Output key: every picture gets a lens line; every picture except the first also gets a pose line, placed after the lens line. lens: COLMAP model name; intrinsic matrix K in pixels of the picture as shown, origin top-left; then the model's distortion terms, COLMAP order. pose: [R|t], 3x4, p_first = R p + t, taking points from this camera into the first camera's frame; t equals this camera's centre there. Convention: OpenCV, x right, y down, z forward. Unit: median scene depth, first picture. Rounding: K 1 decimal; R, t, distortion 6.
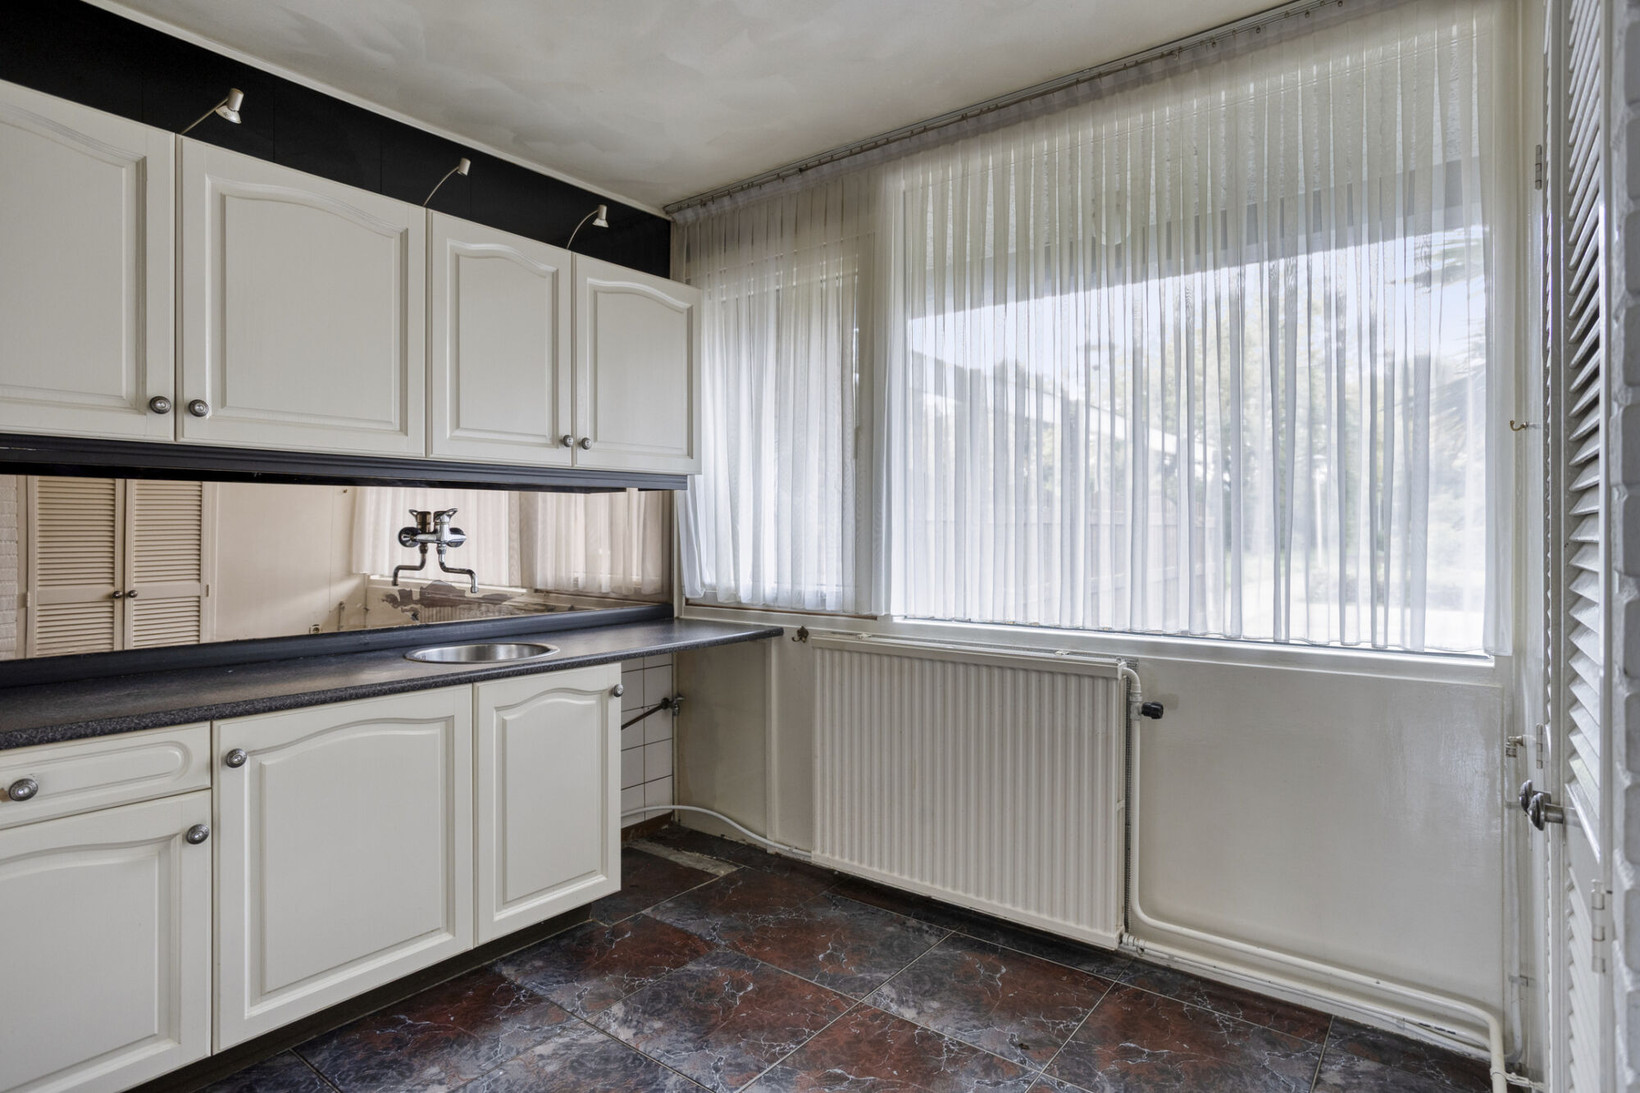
lens RADIAL K [[874.9, 0, 816.9], [0, 874.9, 536.9], [0, 0, 1]] dist [0.001438, 0.002058]
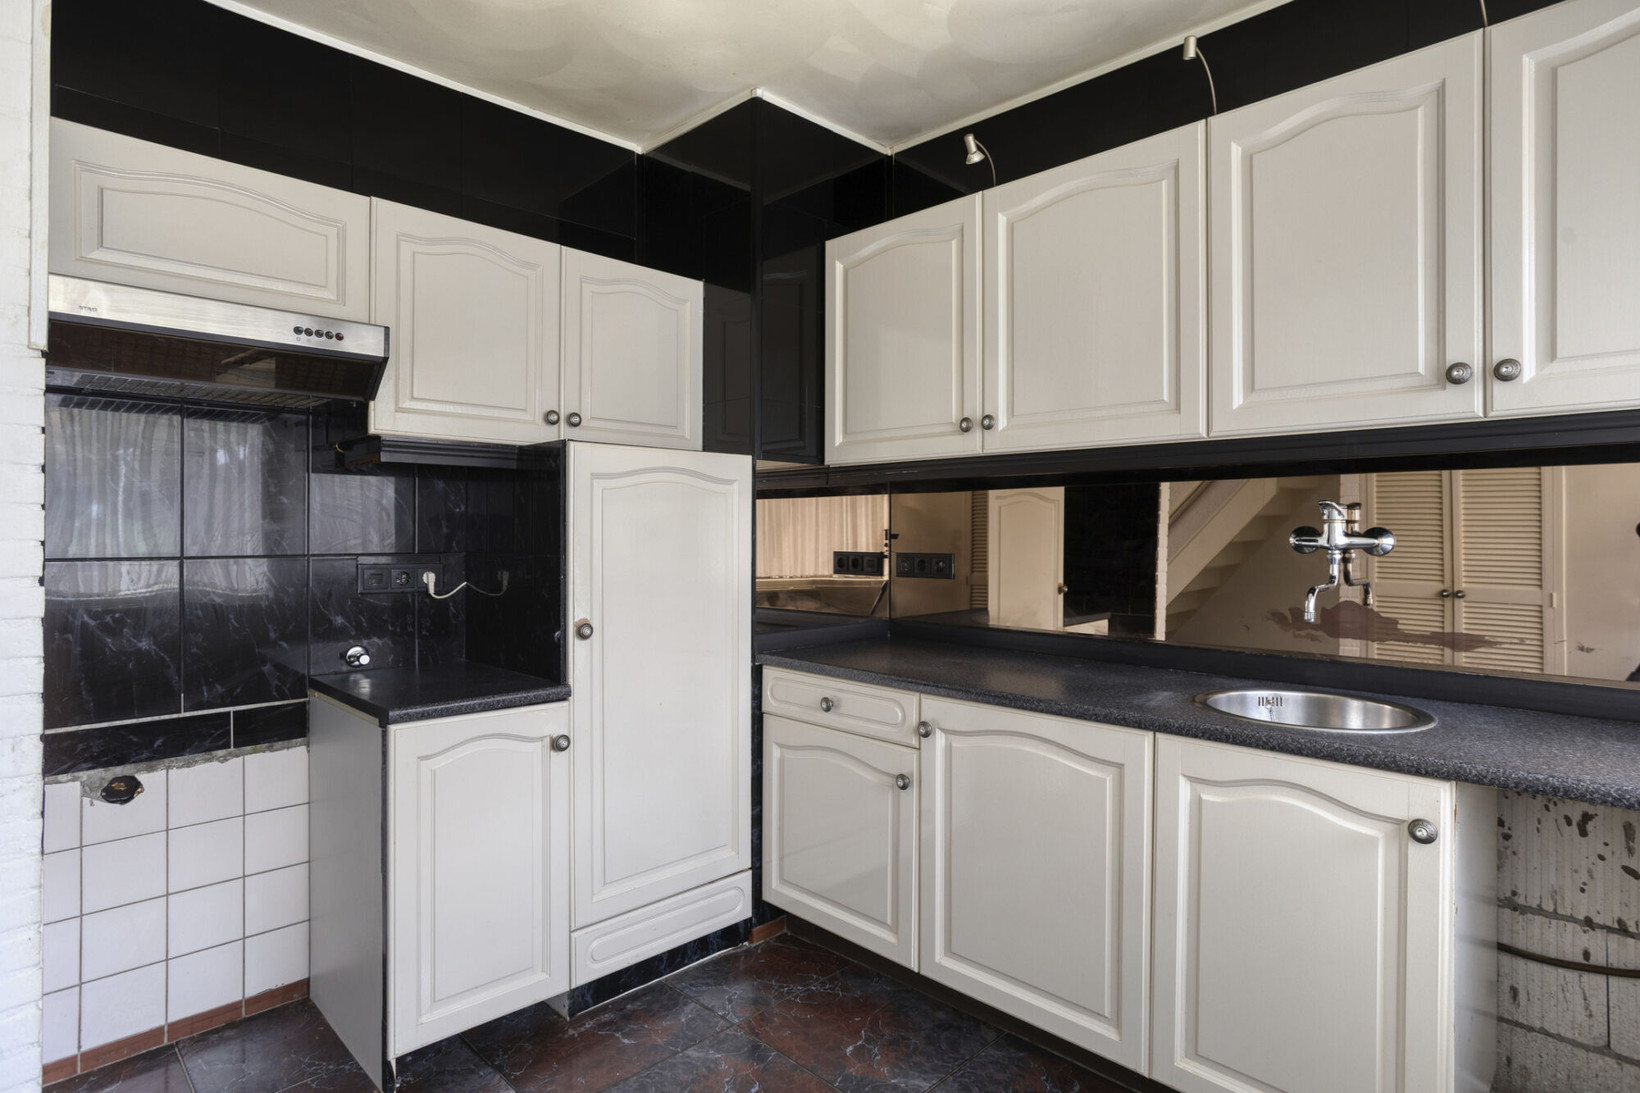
lens RADIAL K [[874.9, 0, 815.8], [0, 874.9, 537.6], [0, 0, 1]] dist [0.001438, 0.002058]
pose [[-0.108486, 0.016491, -0.993961, 0.341913], [-0.003367, 0.999851, 0.016956, -0.012560], [0.994092, 0.005186, -0.108414, 0.686389]]
